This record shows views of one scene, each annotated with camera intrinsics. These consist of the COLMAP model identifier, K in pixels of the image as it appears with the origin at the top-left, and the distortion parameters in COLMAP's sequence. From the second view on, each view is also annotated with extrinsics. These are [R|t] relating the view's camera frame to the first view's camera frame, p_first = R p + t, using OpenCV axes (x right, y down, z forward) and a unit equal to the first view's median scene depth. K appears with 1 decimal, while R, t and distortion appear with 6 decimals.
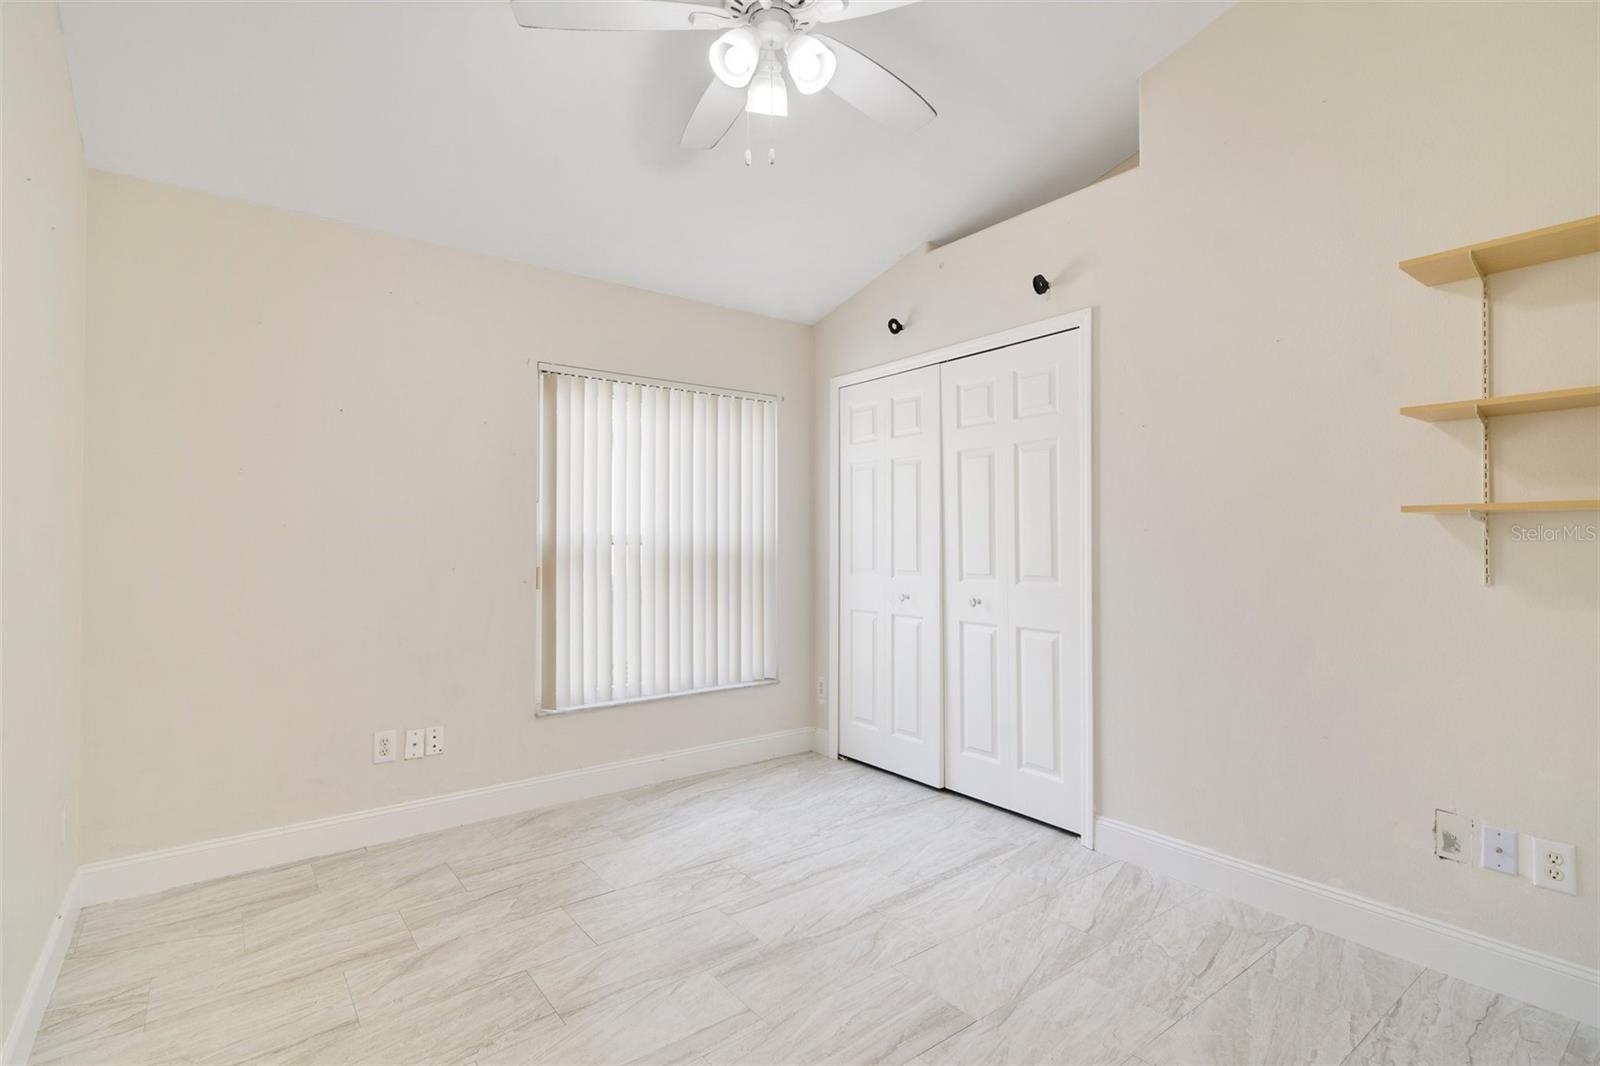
lens RADIAL K [[766.6, 0, 800.5], [0, 766.6, 529.2], [0, 0, 1]] dist [0.009379, -0.001312]
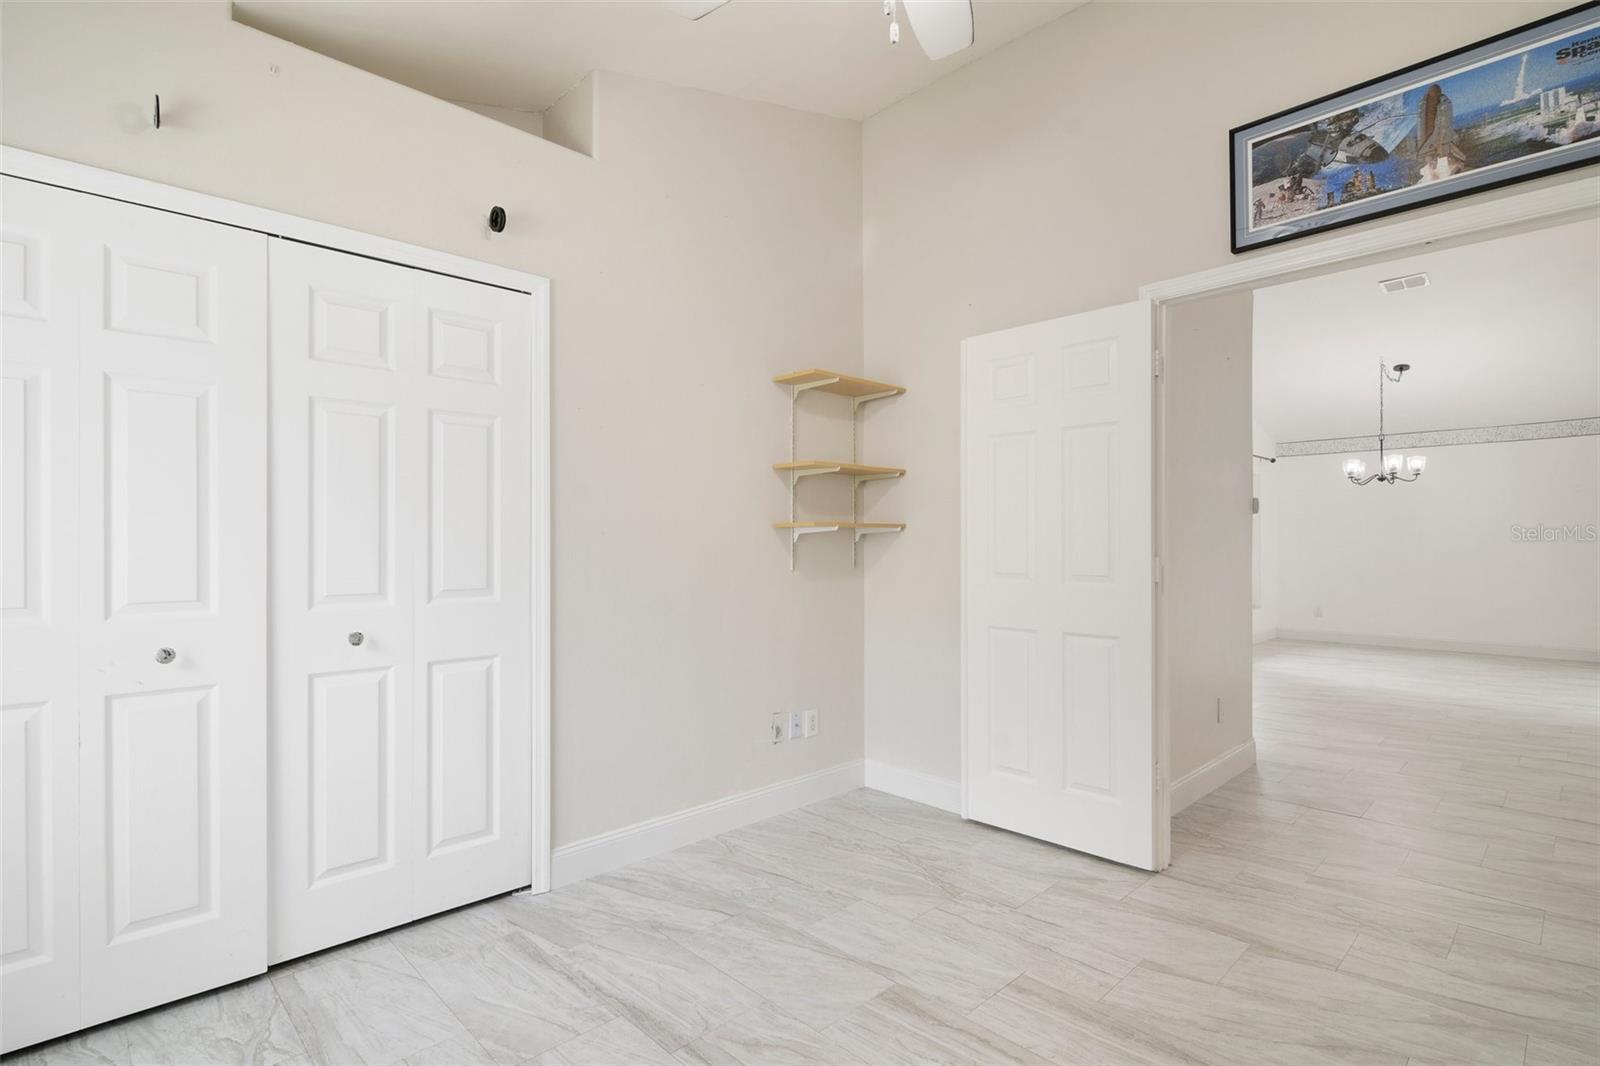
lens RADIAL K [[767.6, 0, 796.7], [0, 767.6, 550.3], [0, 0, 1]] dist [-0.001604, -0.001195]
pose [[-0.116764, 0.000034, 0.993160, -0.574743], [-0.008997, 0.999959, -0.001093, 0.022921], [-0.993119, -0.009063, -0.116759, 0.885759]]
